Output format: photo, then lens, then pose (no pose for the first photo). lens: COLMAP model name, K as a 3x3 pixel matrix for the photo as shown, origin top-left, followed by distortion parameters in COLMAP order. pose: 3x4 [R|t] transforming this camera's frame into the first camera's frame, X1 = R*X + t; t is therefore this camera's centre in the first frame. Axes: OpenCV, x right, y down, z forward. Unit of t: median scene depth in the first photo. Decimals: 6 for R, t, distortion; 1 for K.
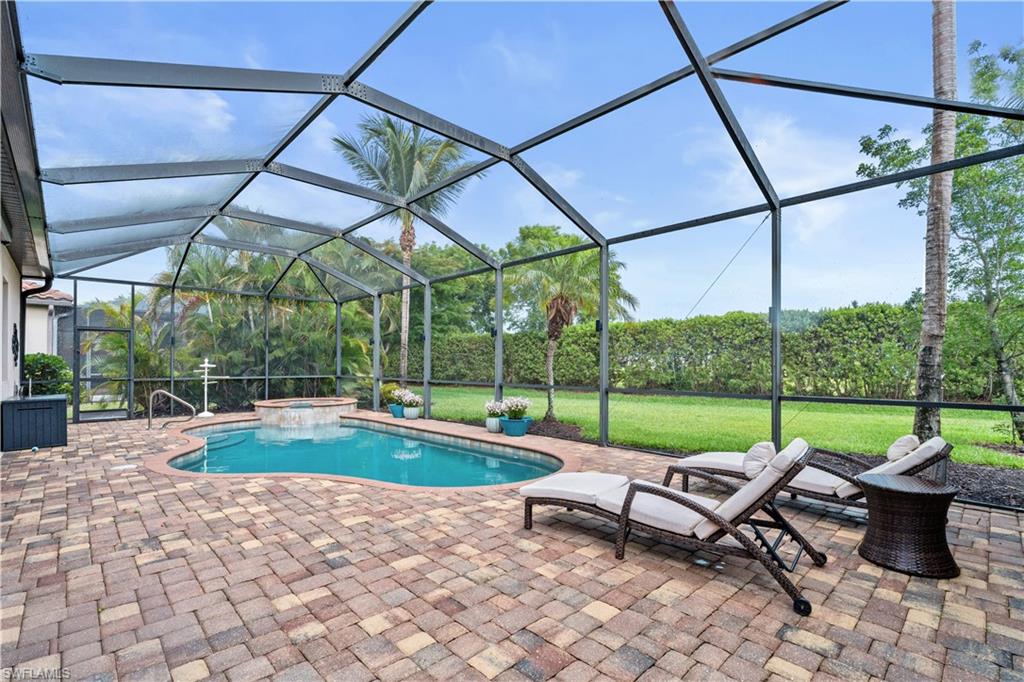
lens RADIAL K [[461.0, 0, 524.8], [0, 461.0, 366.4], [0, 0, 1]] dist [-0.008338, 0.003326]
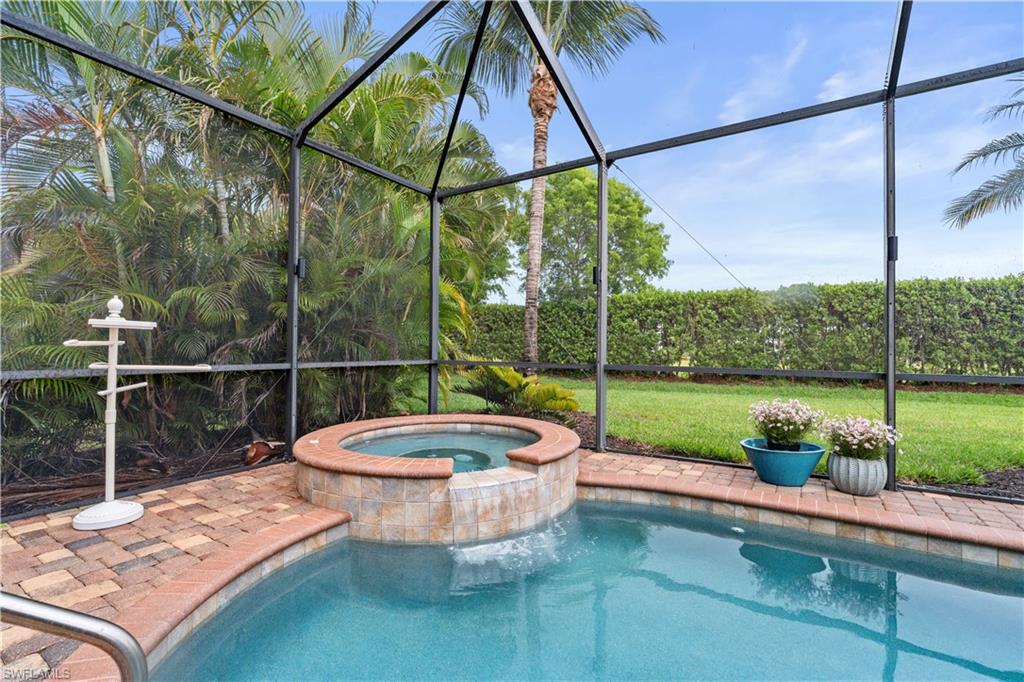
lens RADIAL K [[461.0, 0, 511.2], [0, 461.0, 339.9], [0, 0, 1]] dist [-0.008338, 0.003326]
pose [[0.979087, 0.011489, 0.203115, -0.456726], [-0.006791, 0.999693, -0.023811, 0.010540], [-0.203327, 0.021934, 0.978865, 0.607710]]
